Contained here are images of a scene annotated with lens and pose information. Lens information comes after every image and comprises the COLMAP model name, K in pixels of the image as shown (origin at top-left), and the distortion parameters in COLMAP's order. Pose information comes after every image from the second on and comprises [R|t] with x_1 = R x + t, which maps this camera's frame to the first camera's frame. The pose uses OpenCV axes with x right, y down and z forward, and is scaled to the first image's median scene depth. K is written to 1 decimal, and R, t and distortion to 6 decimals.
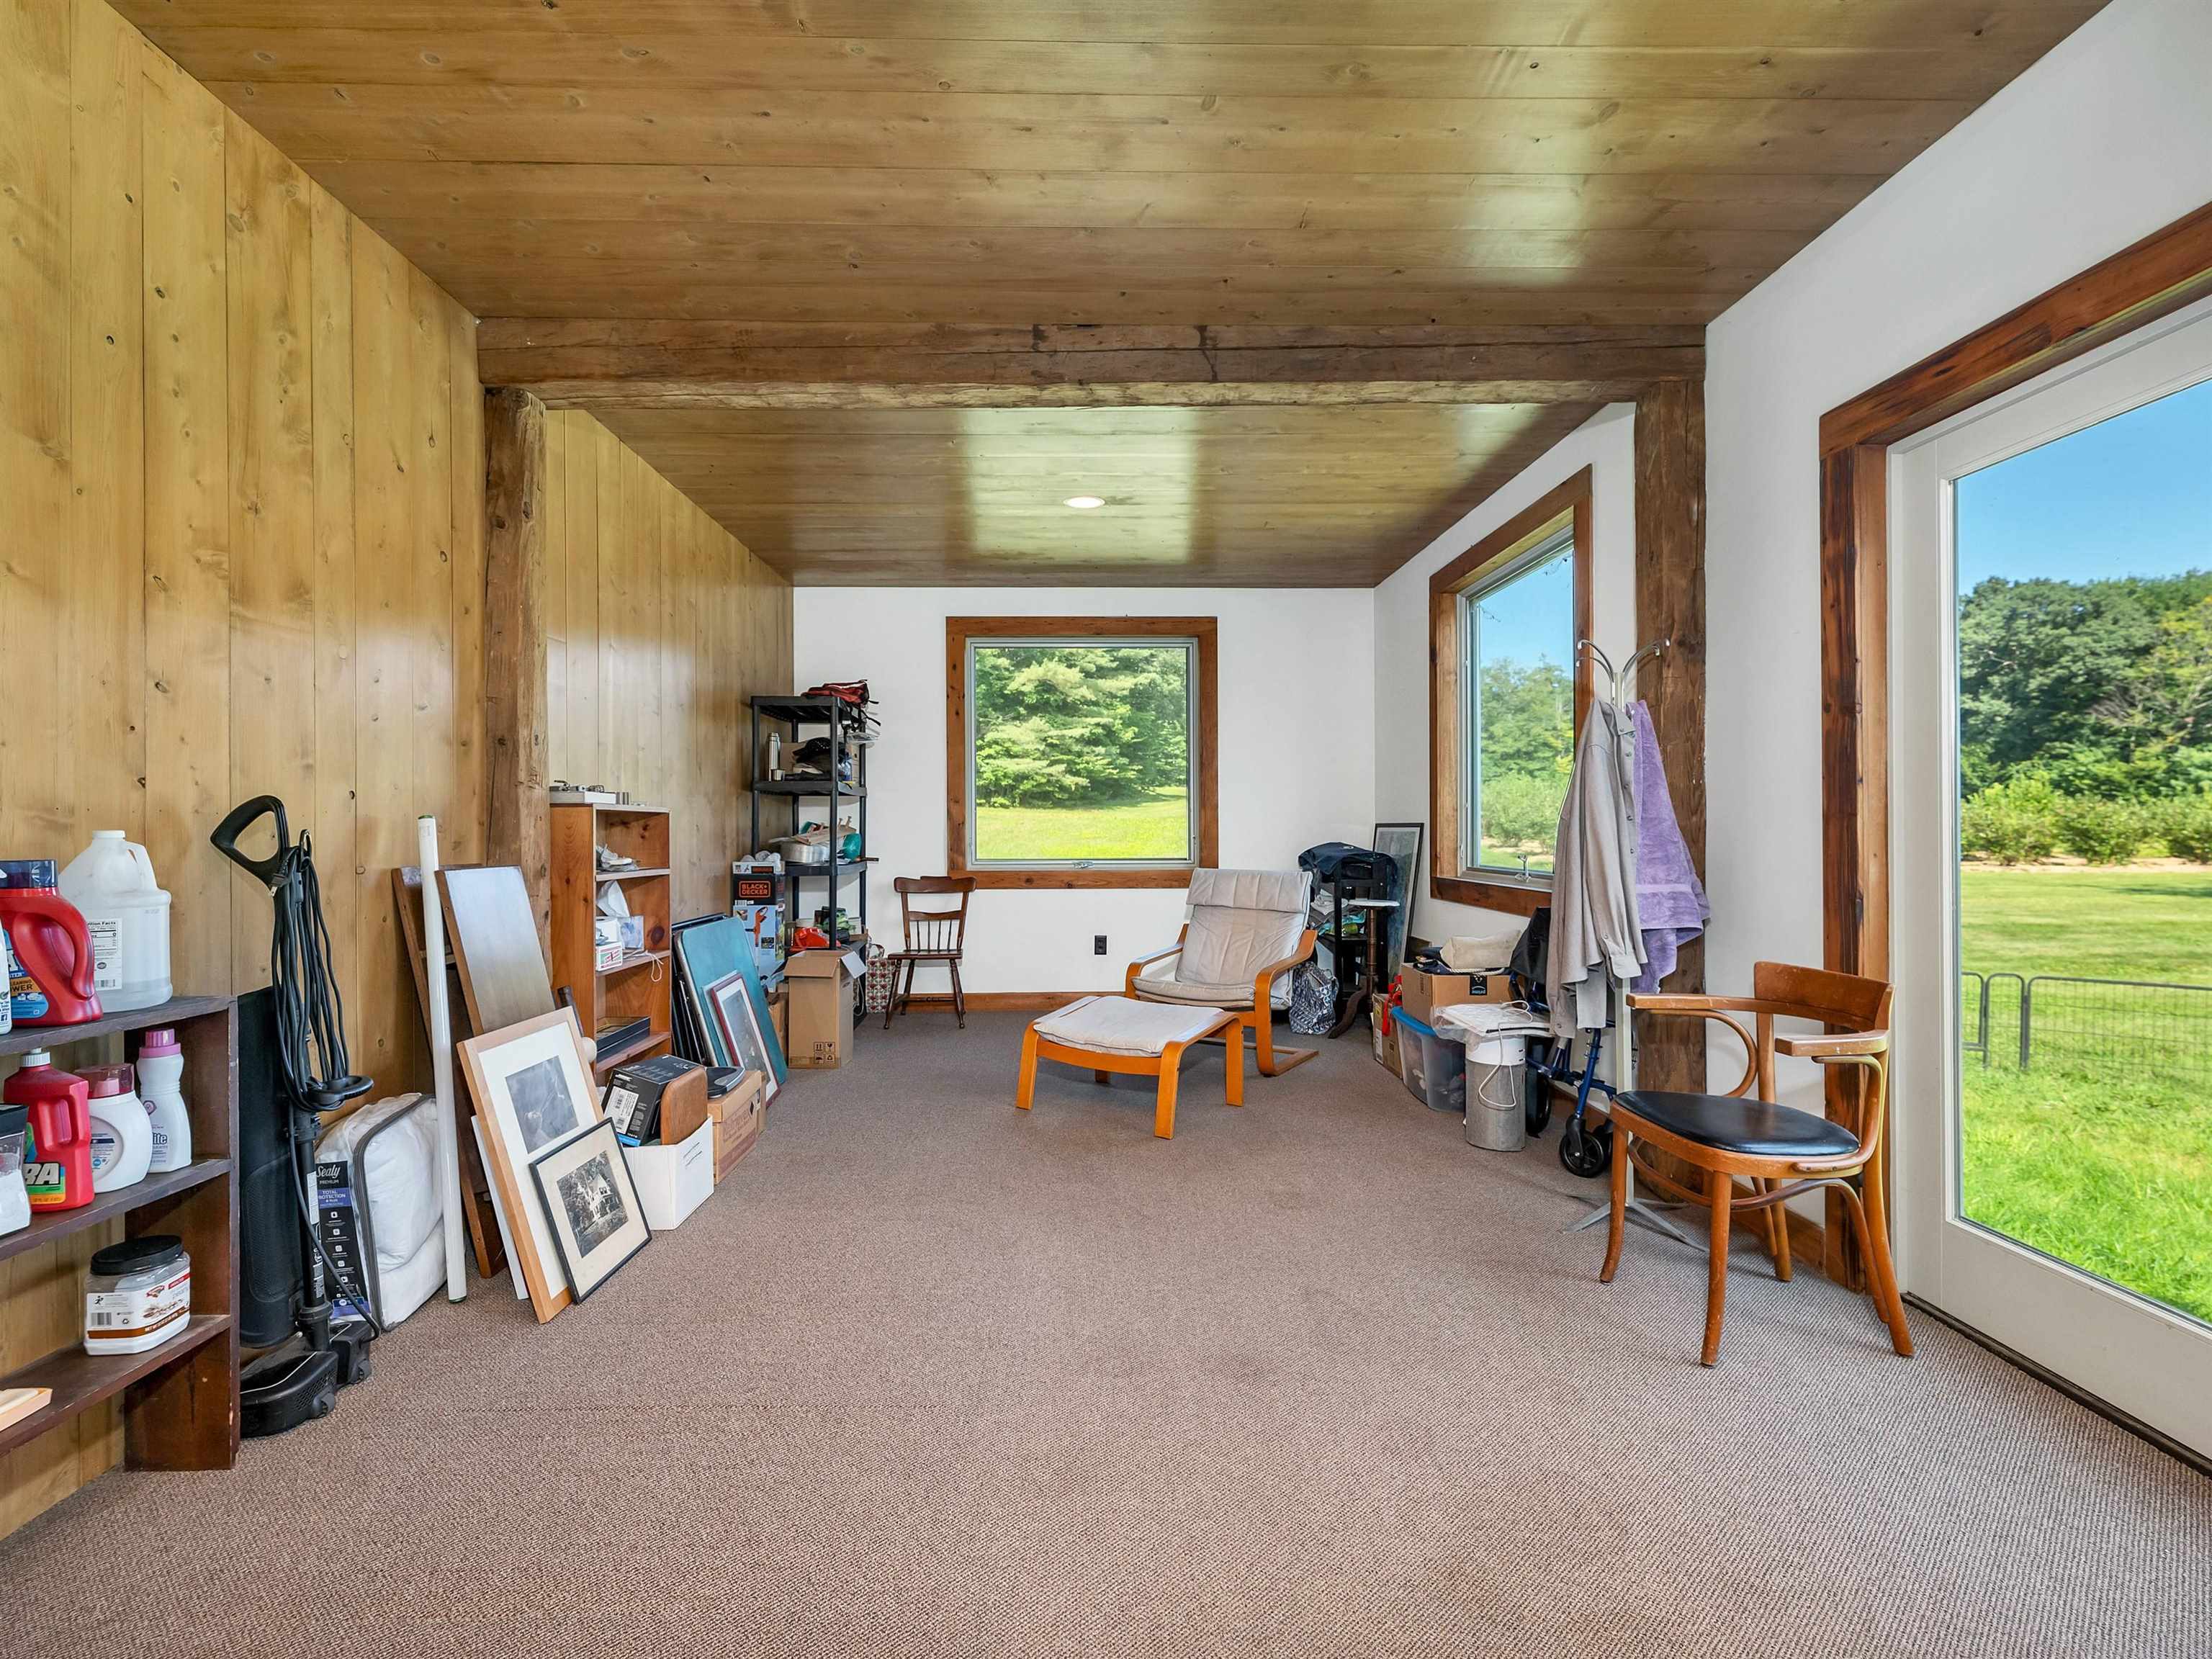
lens RADIAL K [[1047.7, 0, 1110.9], [0, 1047.7, 825.0], [0, 0, 1]] dist [-0.006034, -0.000574]
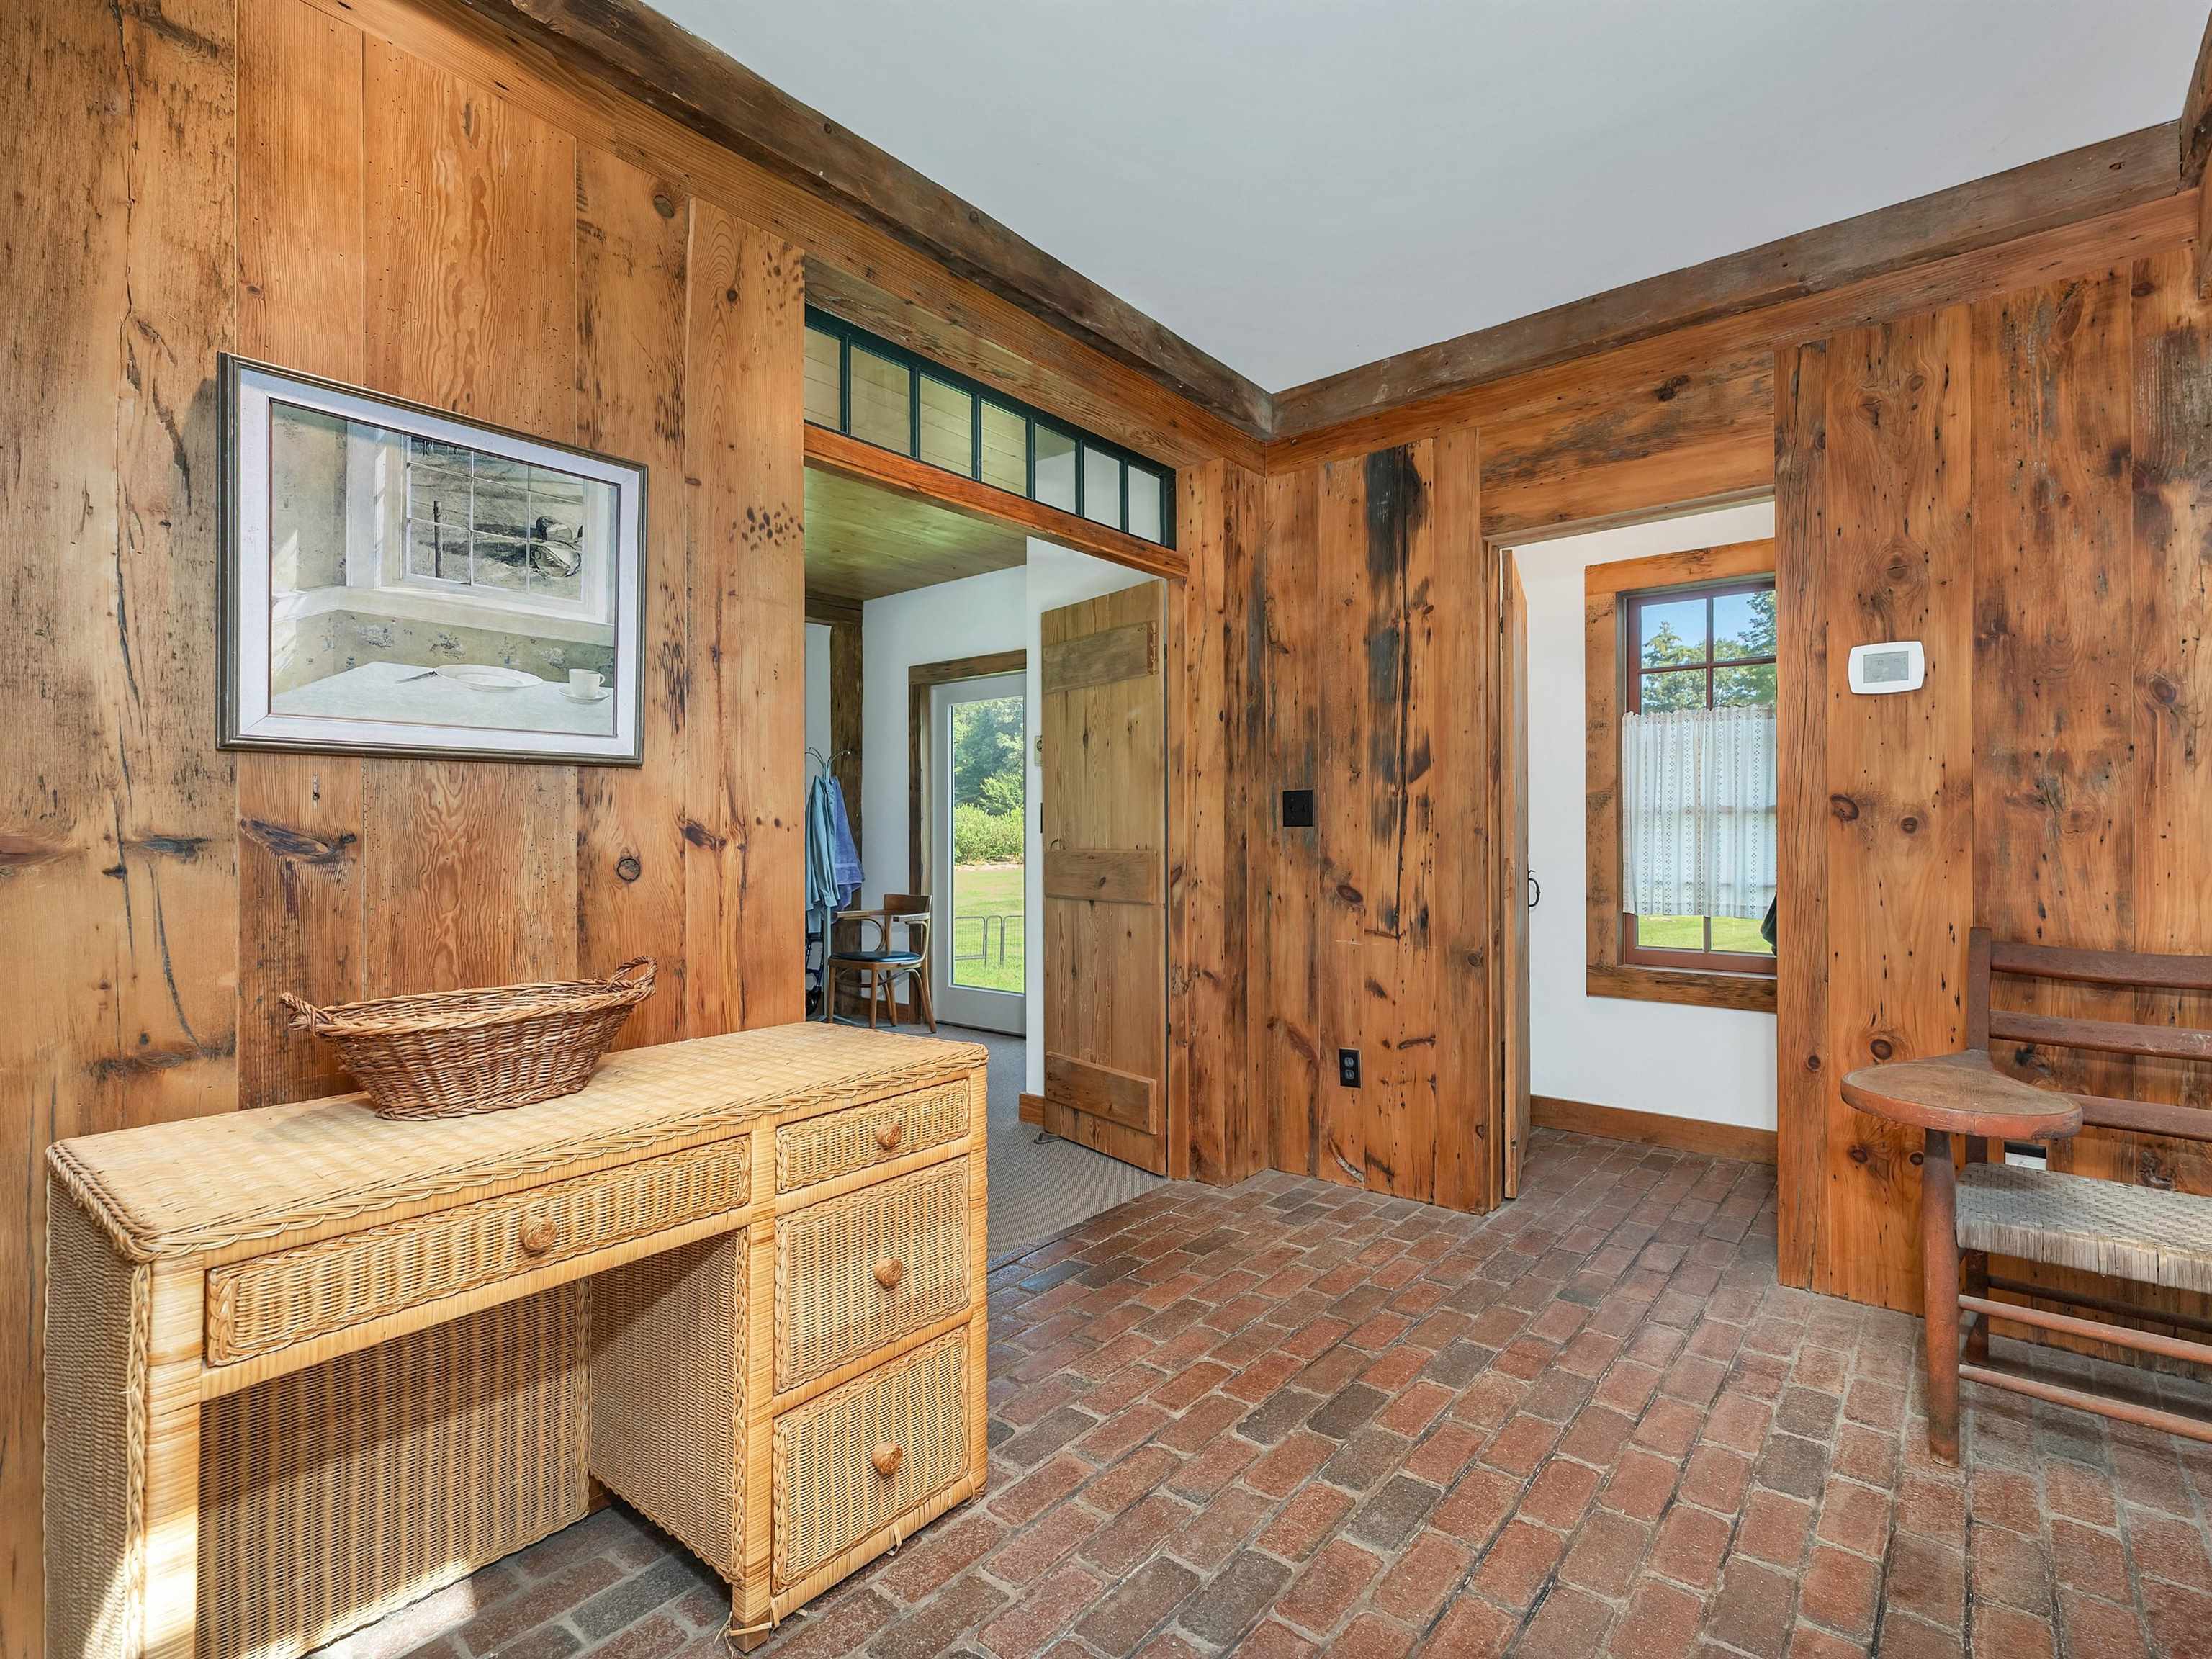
lens RADIAL K [[964.5, 0, 1112.6], [0, 964.5, 829.9], [0, 0, 1]] dist [0.001389, 0.000062]
pose [[0.690548, 0.007579, 0.723247, -0.603976], [-0.002986, 0.999966, -0.007627, 0.000832], [-0.723281, 0.003108, 0.690547, -0.878175]]
